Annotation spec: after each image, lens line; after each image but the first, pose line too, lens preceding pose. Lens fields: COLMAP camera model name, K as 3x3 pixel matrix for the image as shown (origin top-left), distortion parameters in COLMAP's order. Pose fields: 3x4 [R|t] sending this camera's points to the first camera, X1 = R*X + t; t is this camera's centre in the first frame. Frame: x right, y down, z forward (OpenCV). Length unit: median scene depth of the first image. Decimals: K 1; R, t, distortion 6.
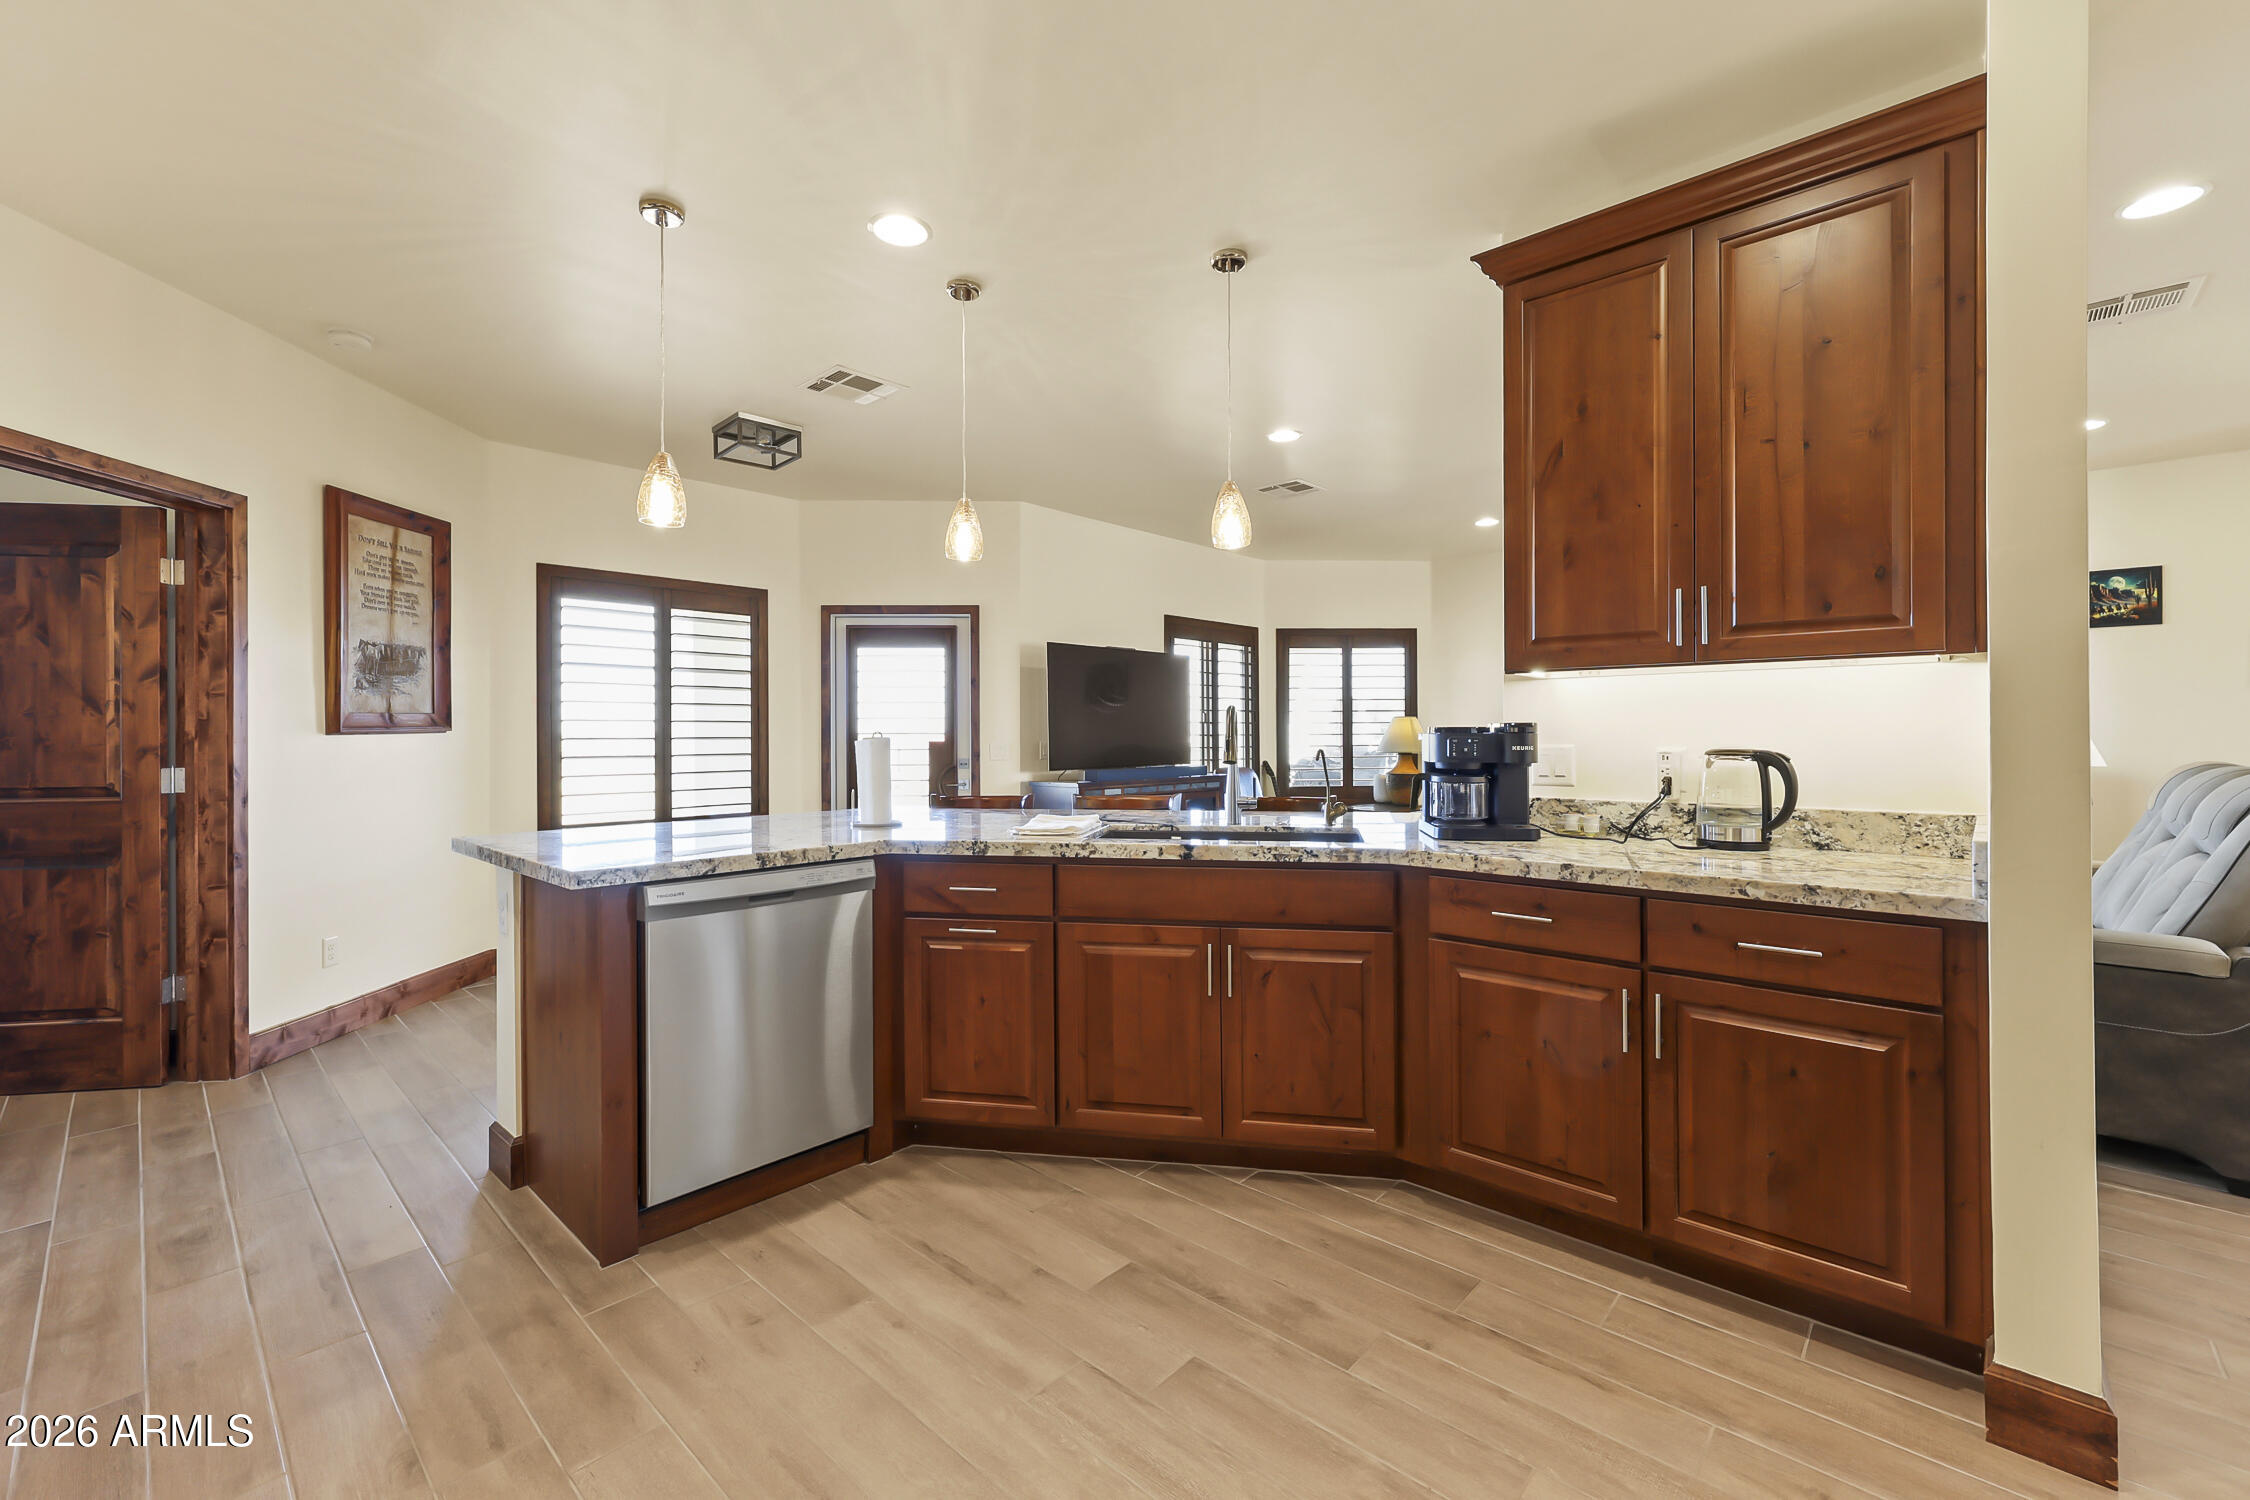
lens RADIAL K [[921.2, 0, 1136.1], [0, 921.2, 726.3], [0, 0, 1]] dist [-0.000209, -0.000167]
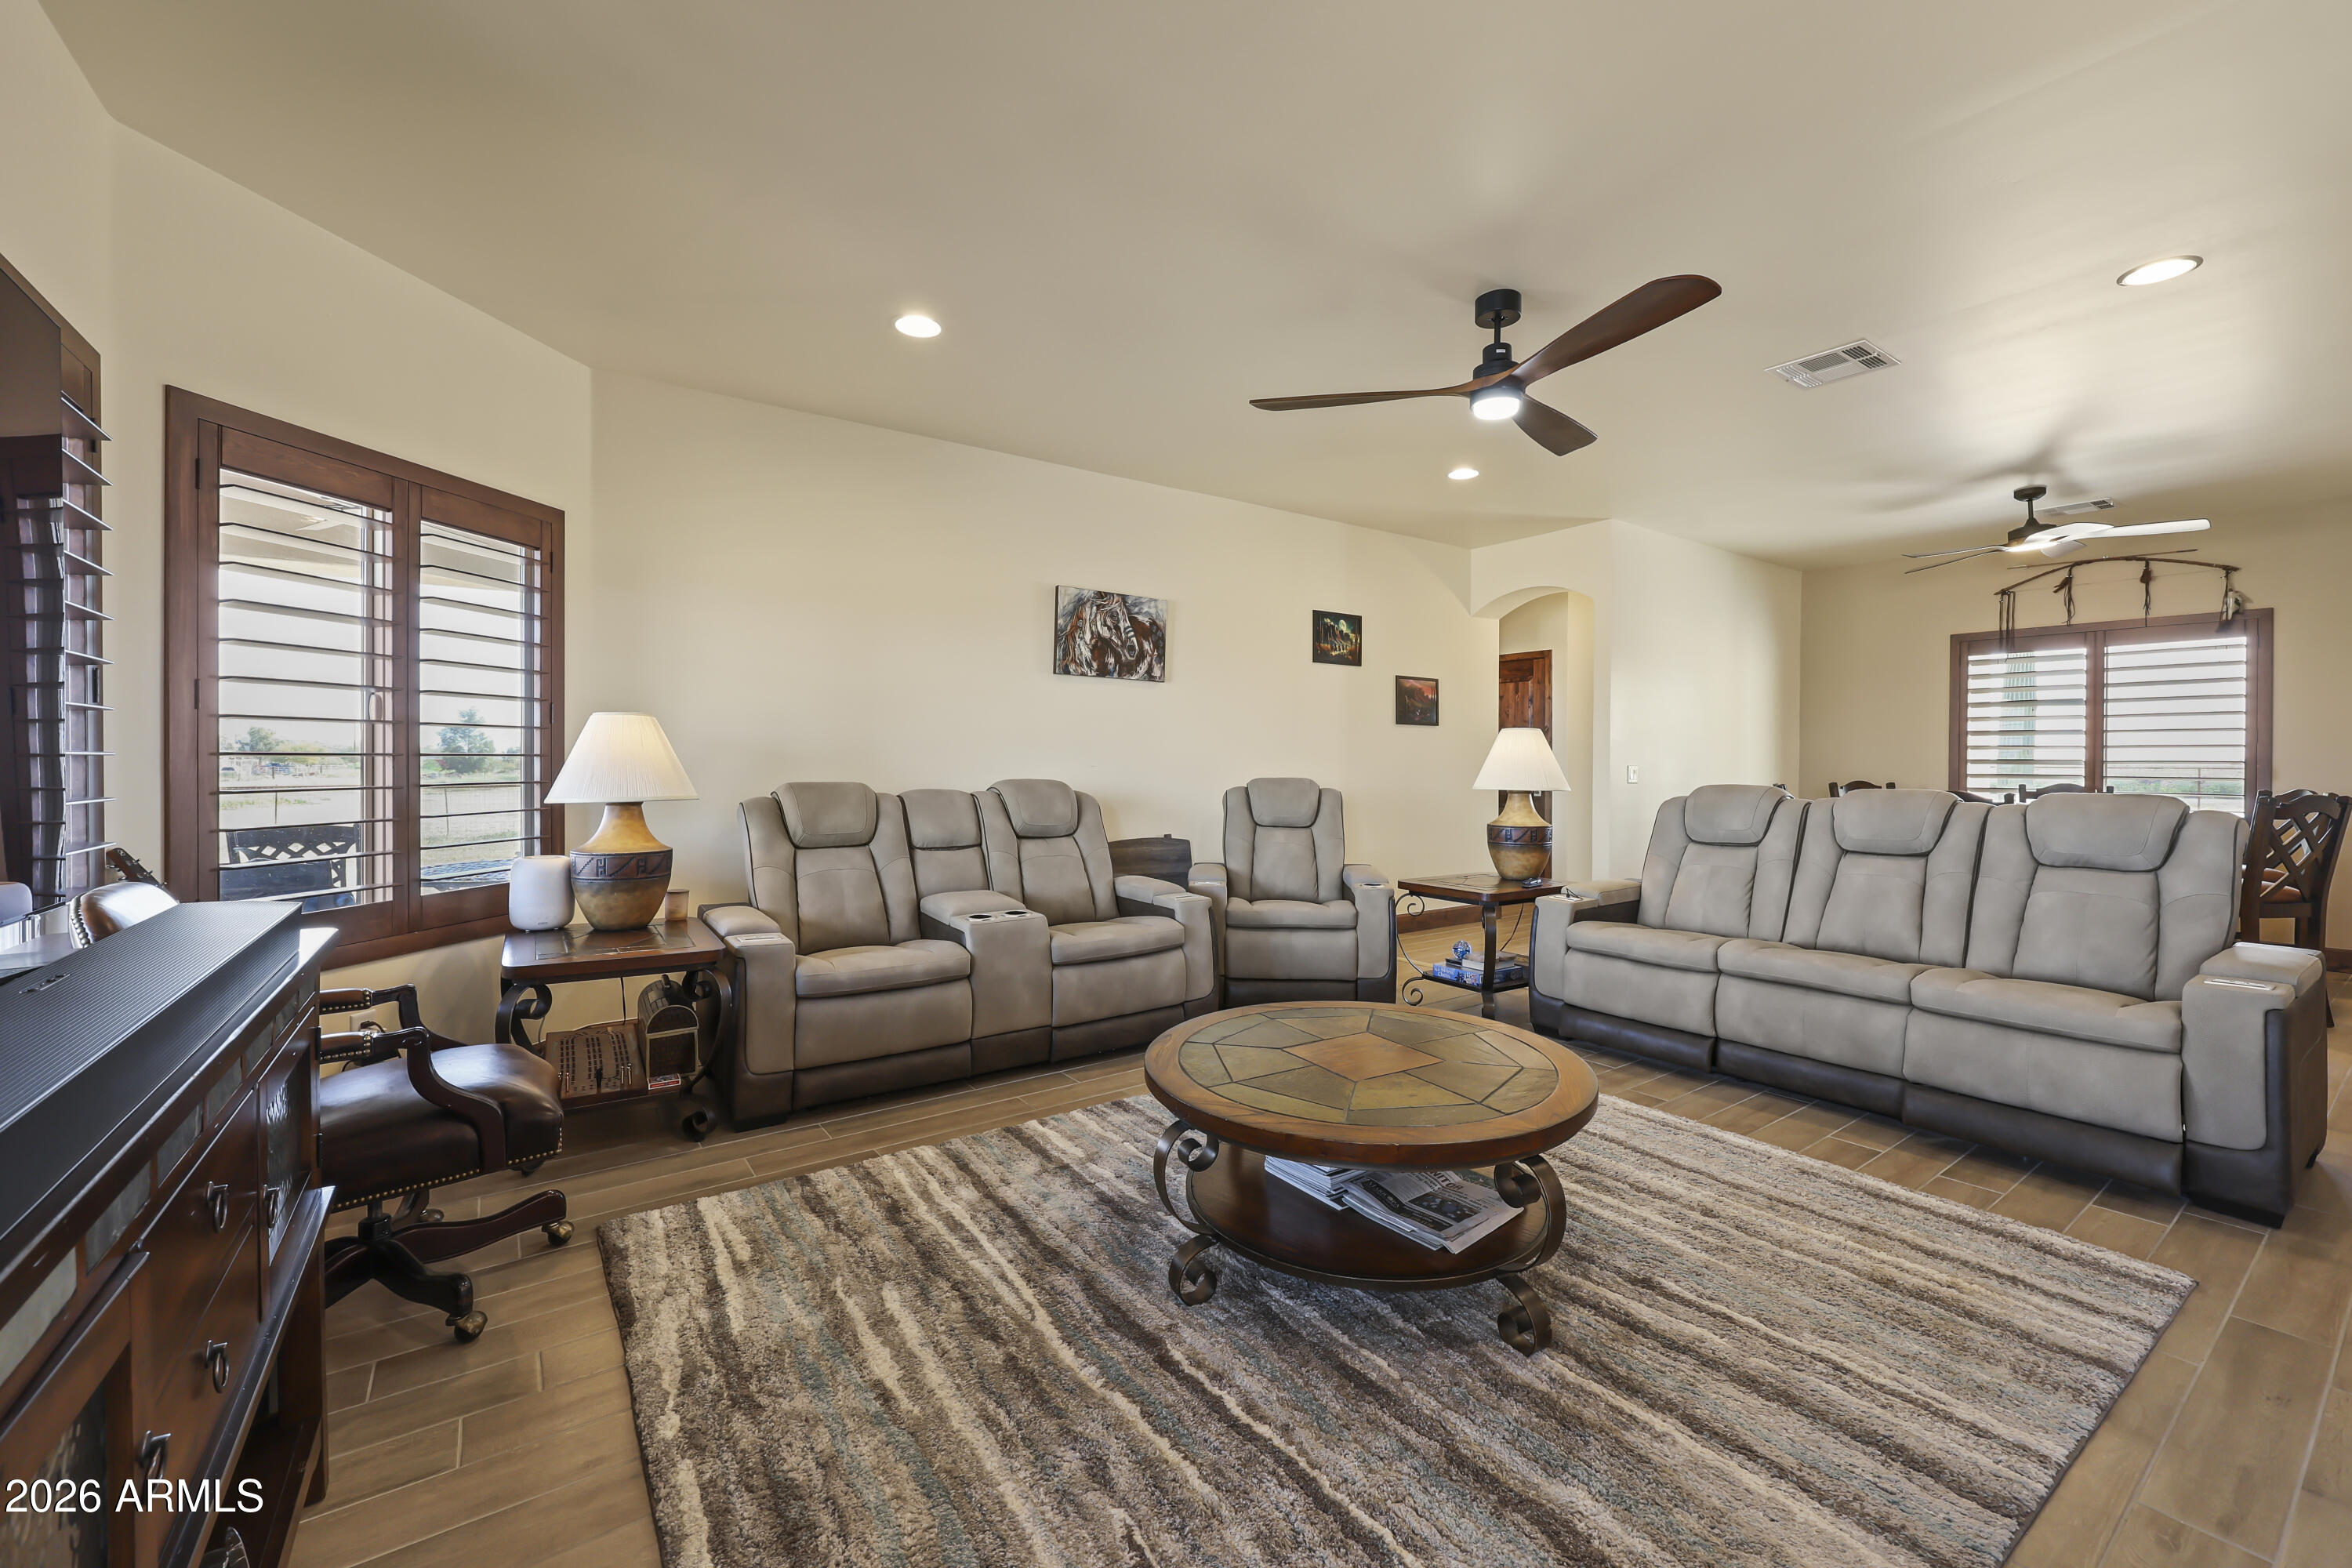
lens RADIAL K [[962.9, 0, 1187.6], [0, 962.9, 759.2], [0, 0, 1]] dist [-0.000209, -0.000167]
pose [[0.203063, 0.004686, 0.979155, -0.190794], [-0.012329, 0.999922, -0.002229, 0.017148], [-0.979088, -0.011620, 0.203105, 1.563568]]
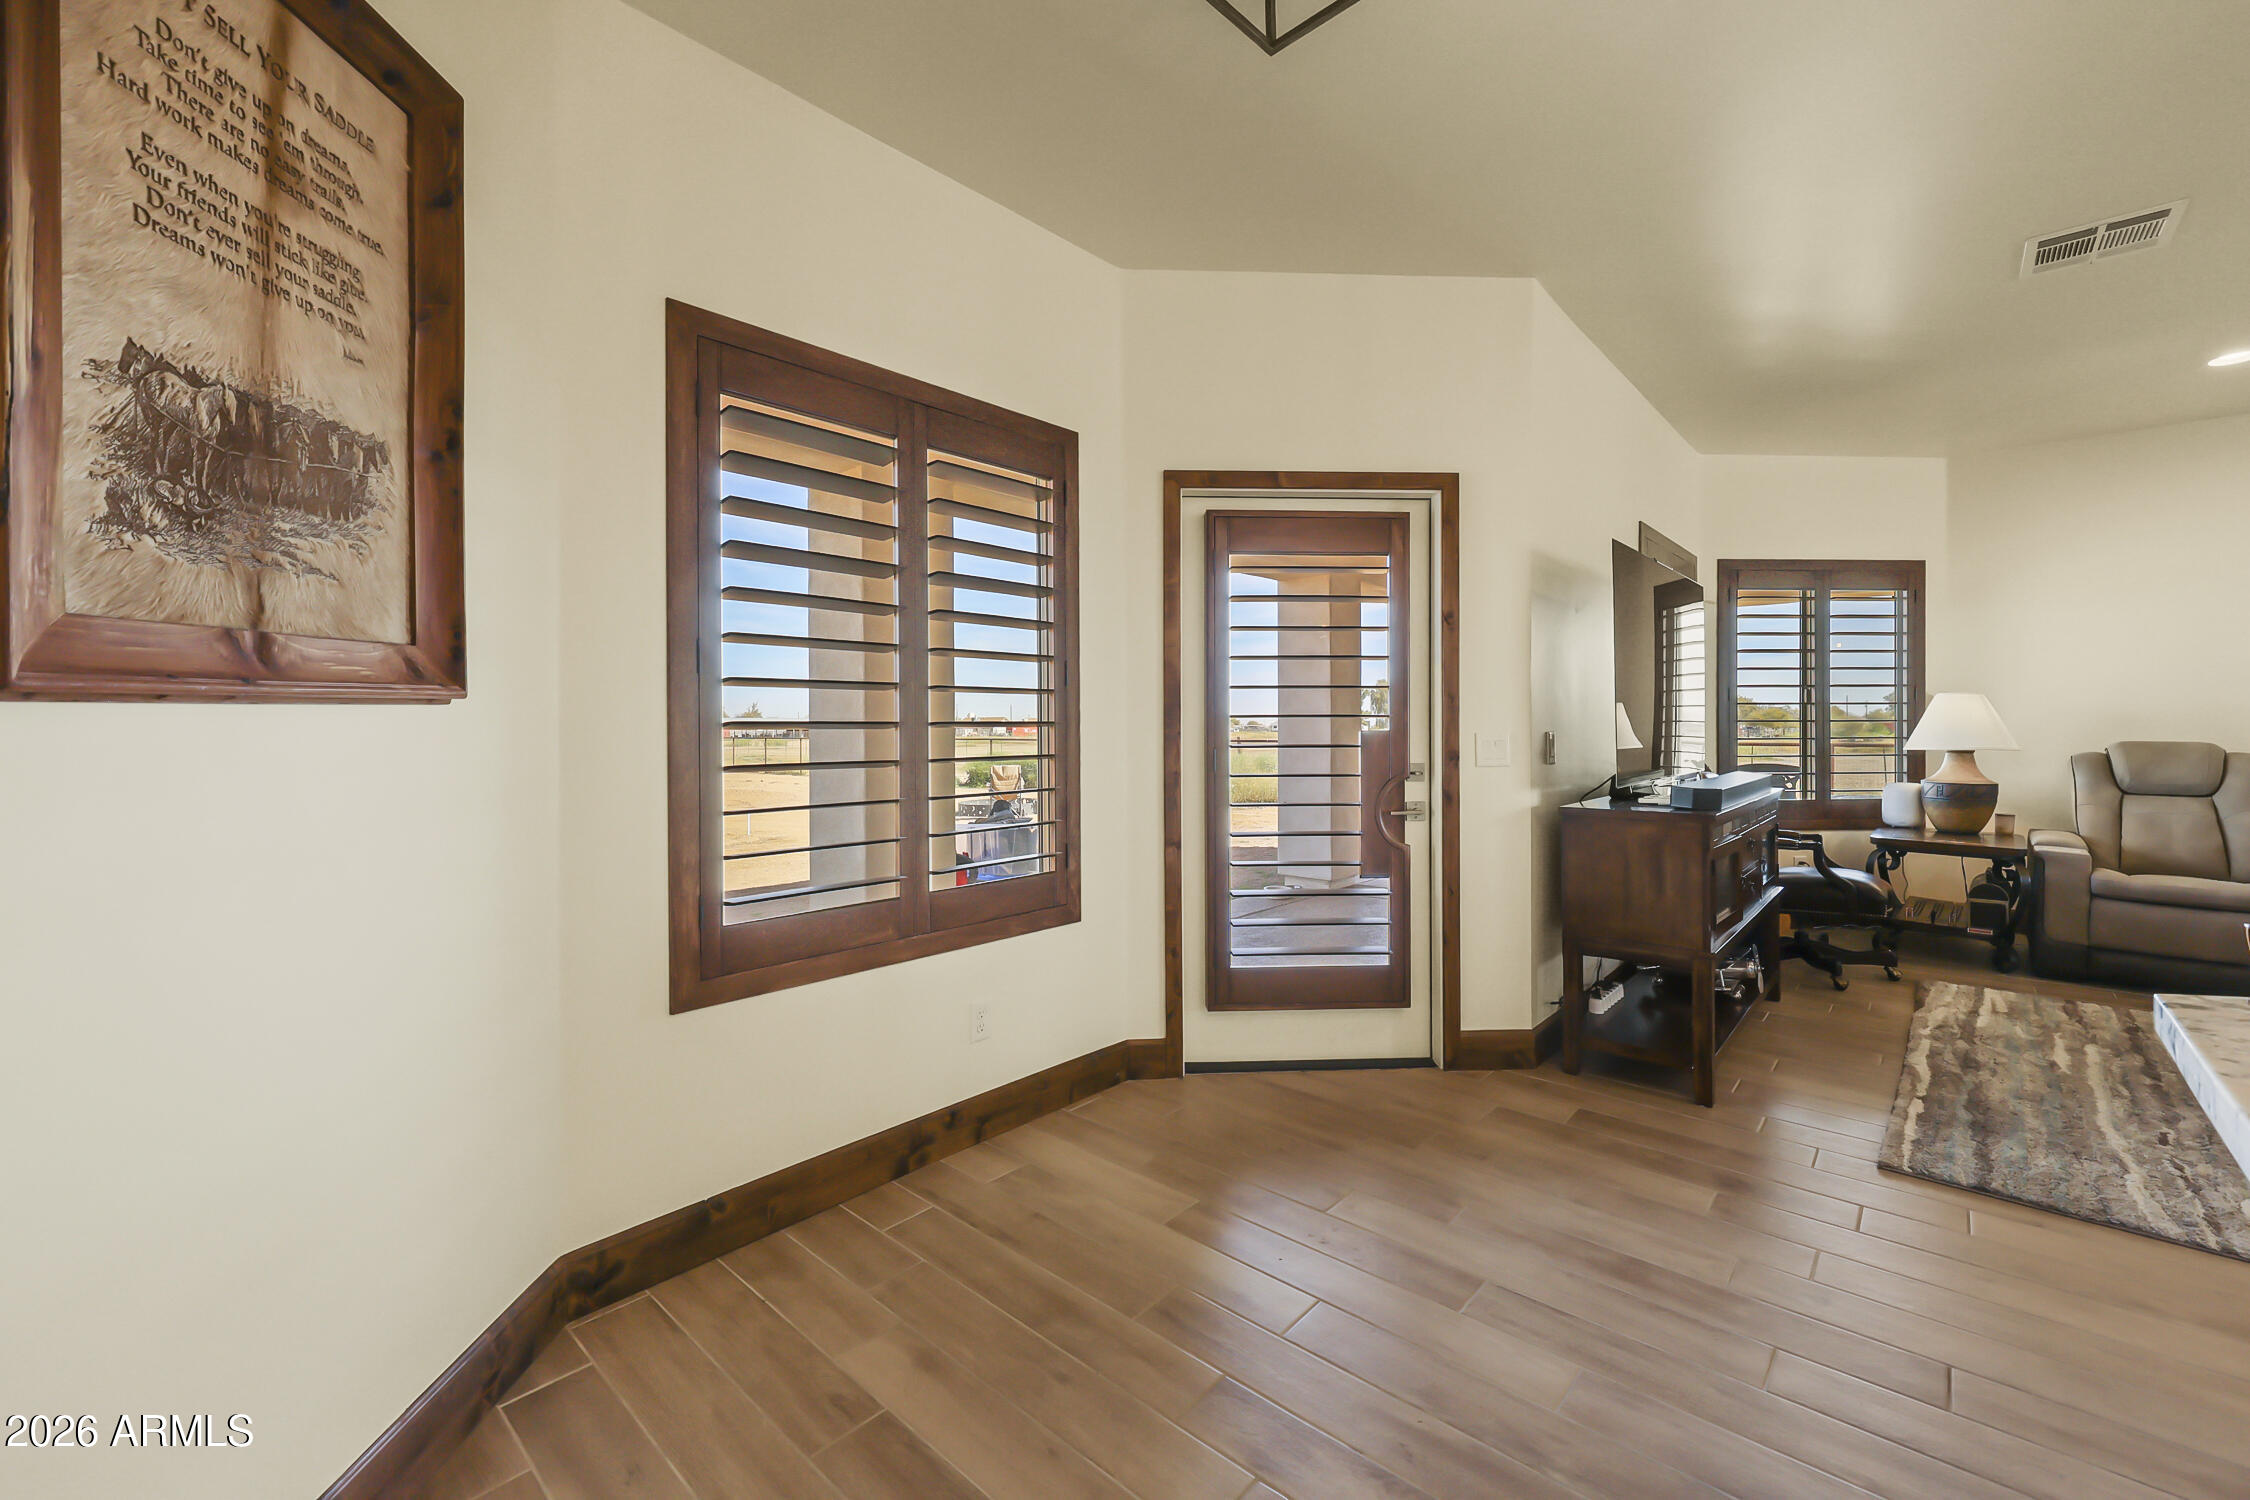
lens RADIAL K [[912.5, 0, 1135.0], [0, 912.5, 721.3], [0, 0, 1]] dist [-0.000446, -0.000081]
pose [[0.999911, 0.004087, 0.012710, -0.673865], [-0.004194, 0.999956, 0.008430, 0.013197], [-0.012675, -0.008483, 0.999884, 0.888114]]
